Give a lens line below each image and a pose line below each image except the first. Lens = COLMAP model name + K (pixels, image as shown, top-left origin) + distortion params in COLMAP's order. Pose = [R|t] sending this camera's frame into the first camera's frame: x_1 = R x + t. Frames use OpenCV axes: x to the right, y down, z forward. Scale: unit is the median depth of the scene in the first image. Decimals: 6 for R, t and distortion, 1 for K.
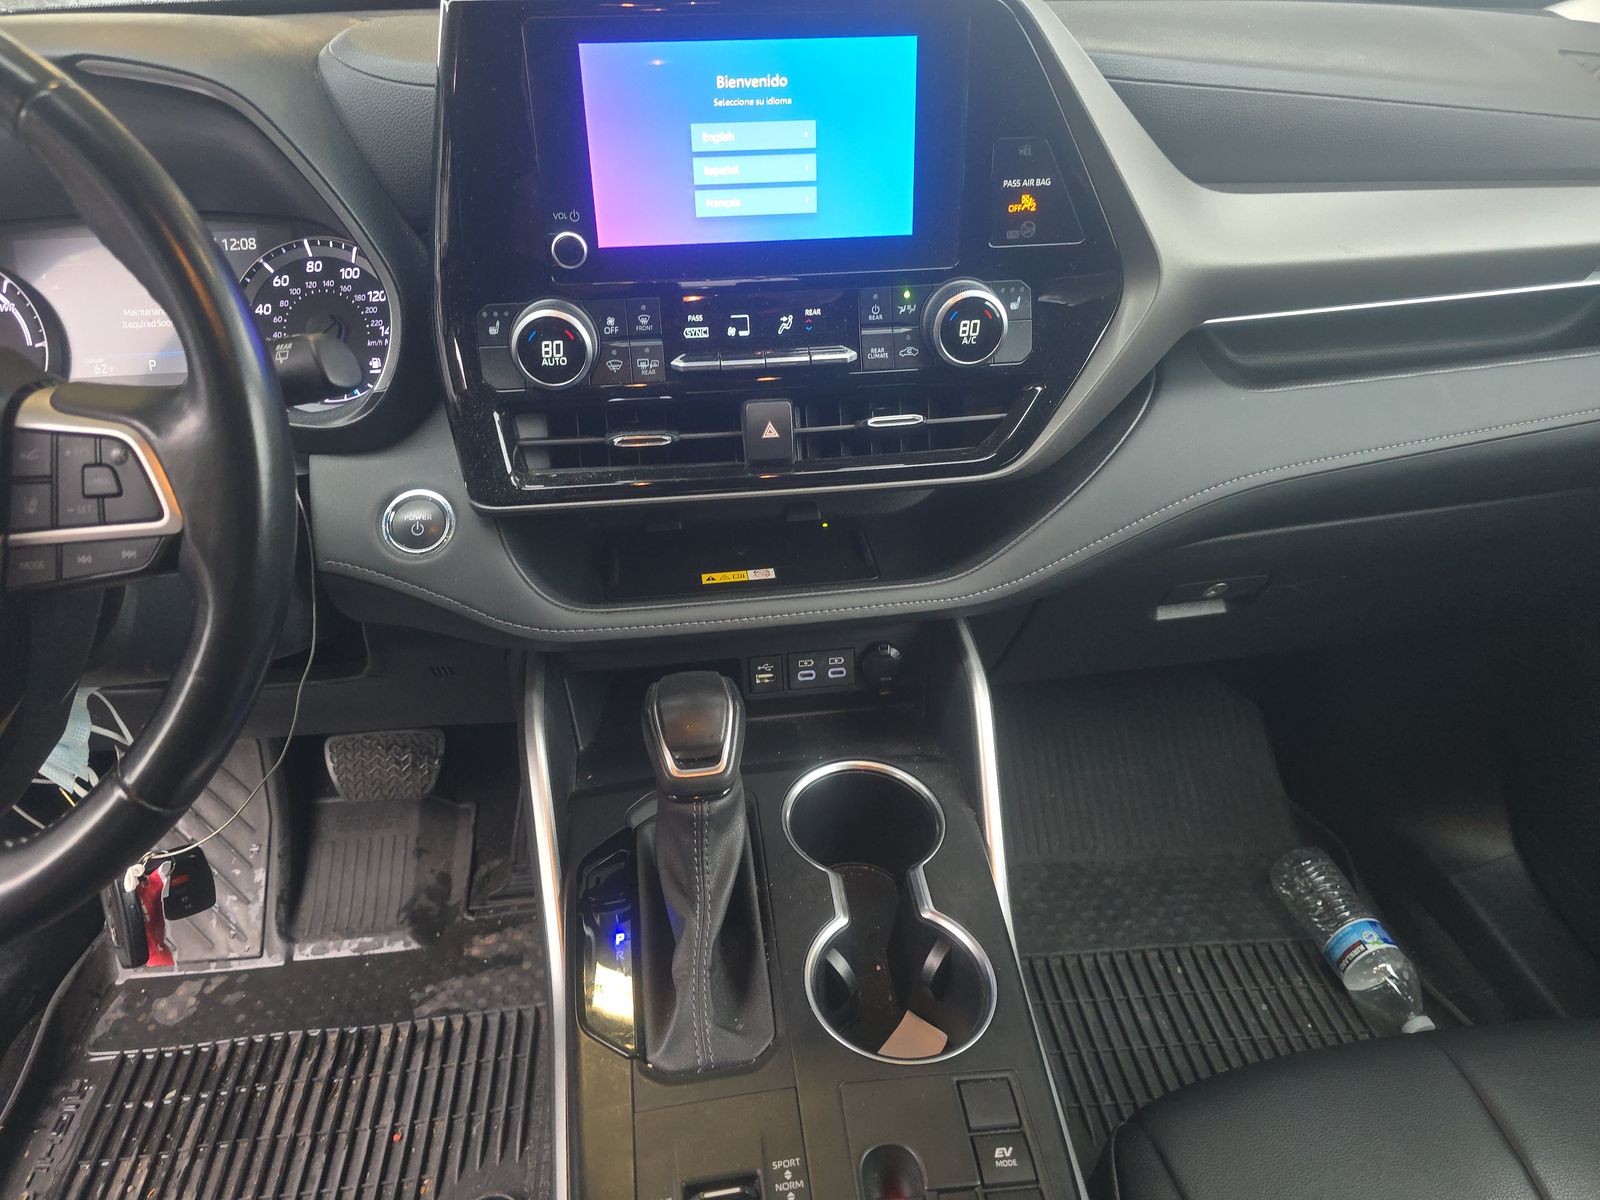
lens RADIAL K [[1090.3, 0, 800.0], [0, 1090.3, 600.0], [0, 0, 1]] dist [0.063515, -0.042182]
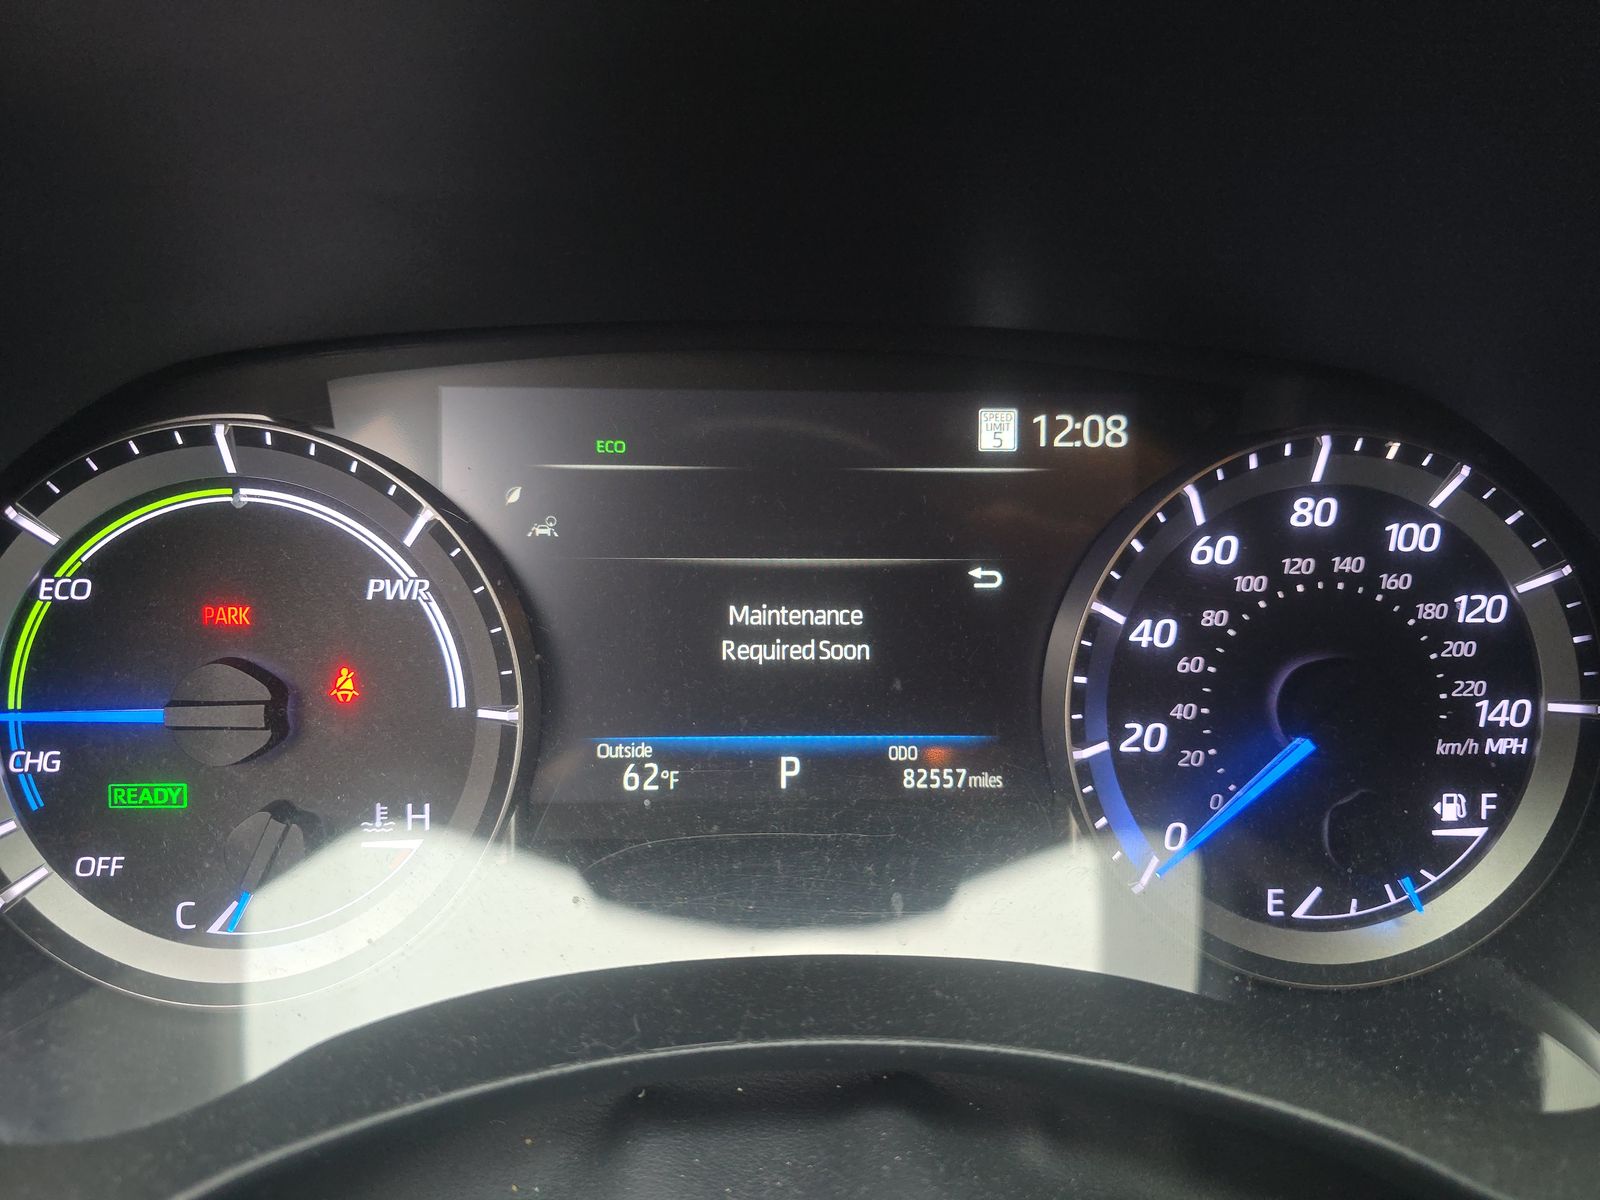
lens RADIAL K [[1075.9, 0, 800.0], [0, 1075.9, 600.0], [0, 0, 1]] dist [0.007596, -0.033685]
pose [[0.996913, 0.072193, -0.030868, -0.578863], [-0.074596, 0.993543, -0.085490, -0.237209], [0.024497, 0.087528, 0.995861, 0.681746]]
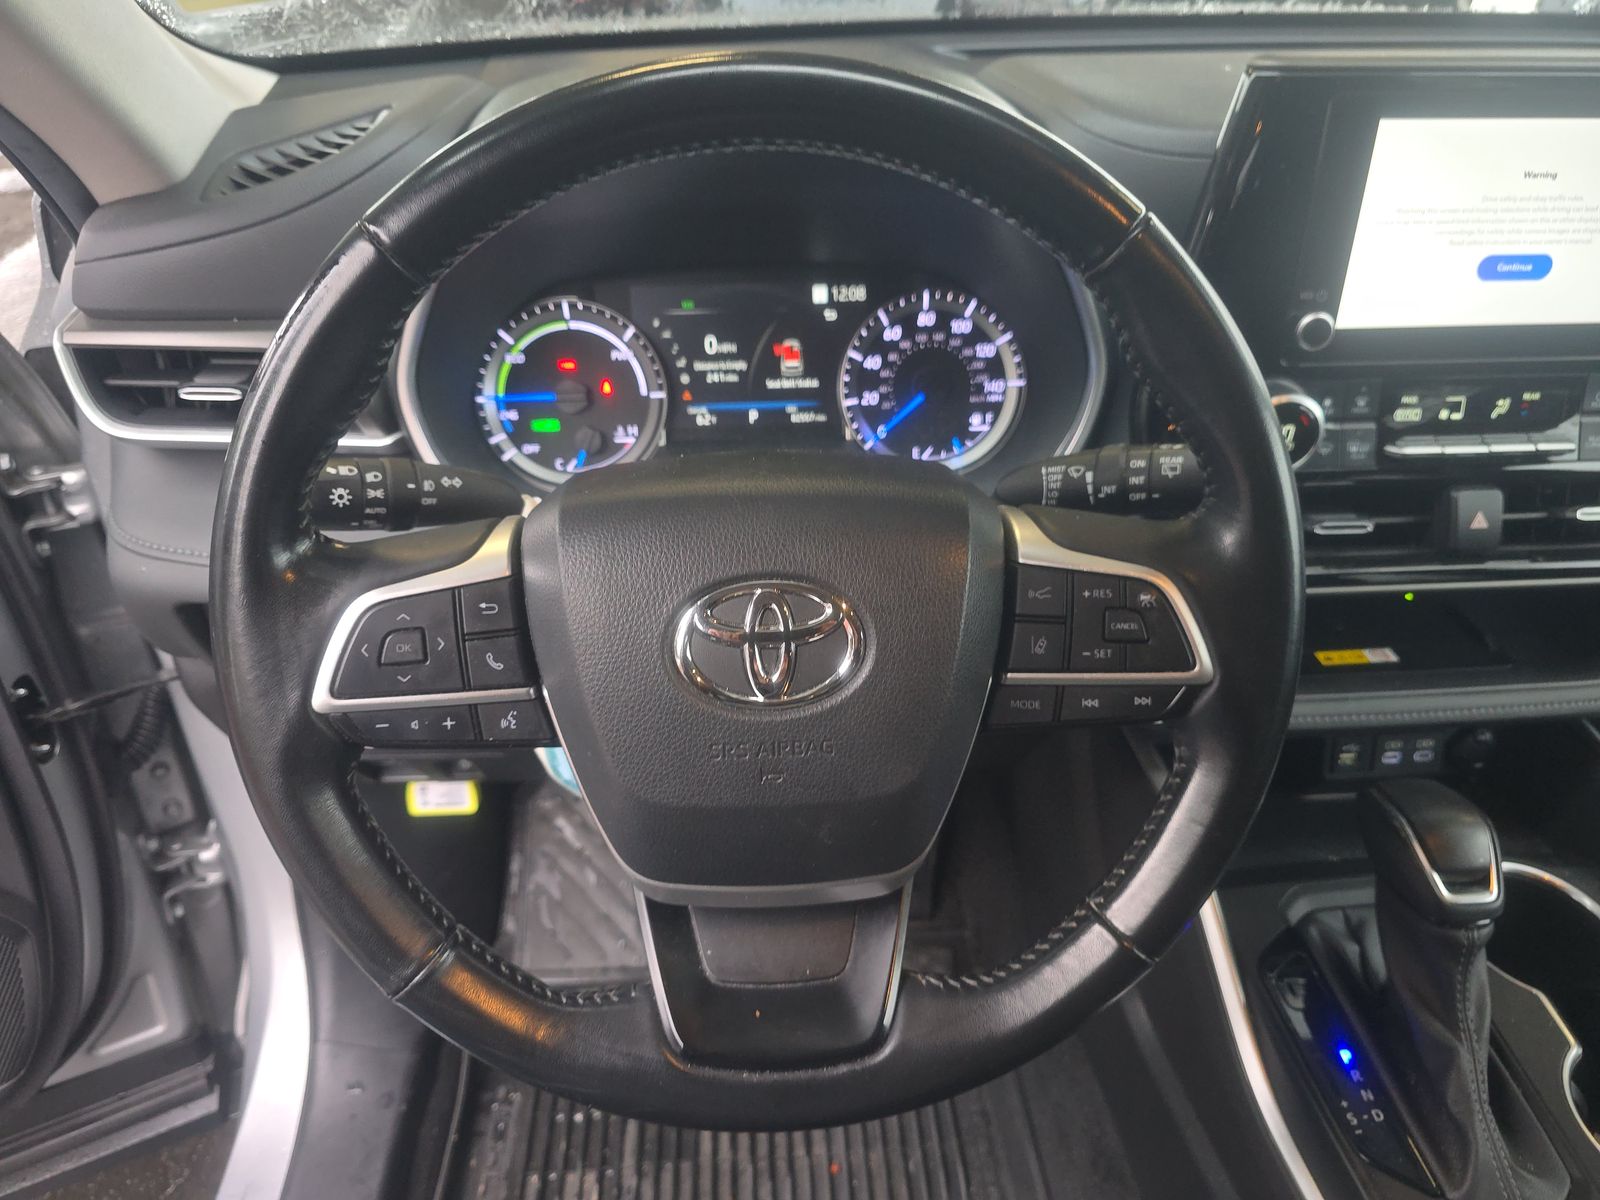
lens RADIAL K [[1093.1, 0, 800.0], [0, 1093.1, 600.0], [0, 0, 1]] dist [0.053867, -0.047266]
pose [[0.998962, 0.040263, -0.021299, -0.519291], [-0.039326, 0.998314, 0.042700, -0.092746], [0.022982, -0.041818, 0.998861, 0.026933]]
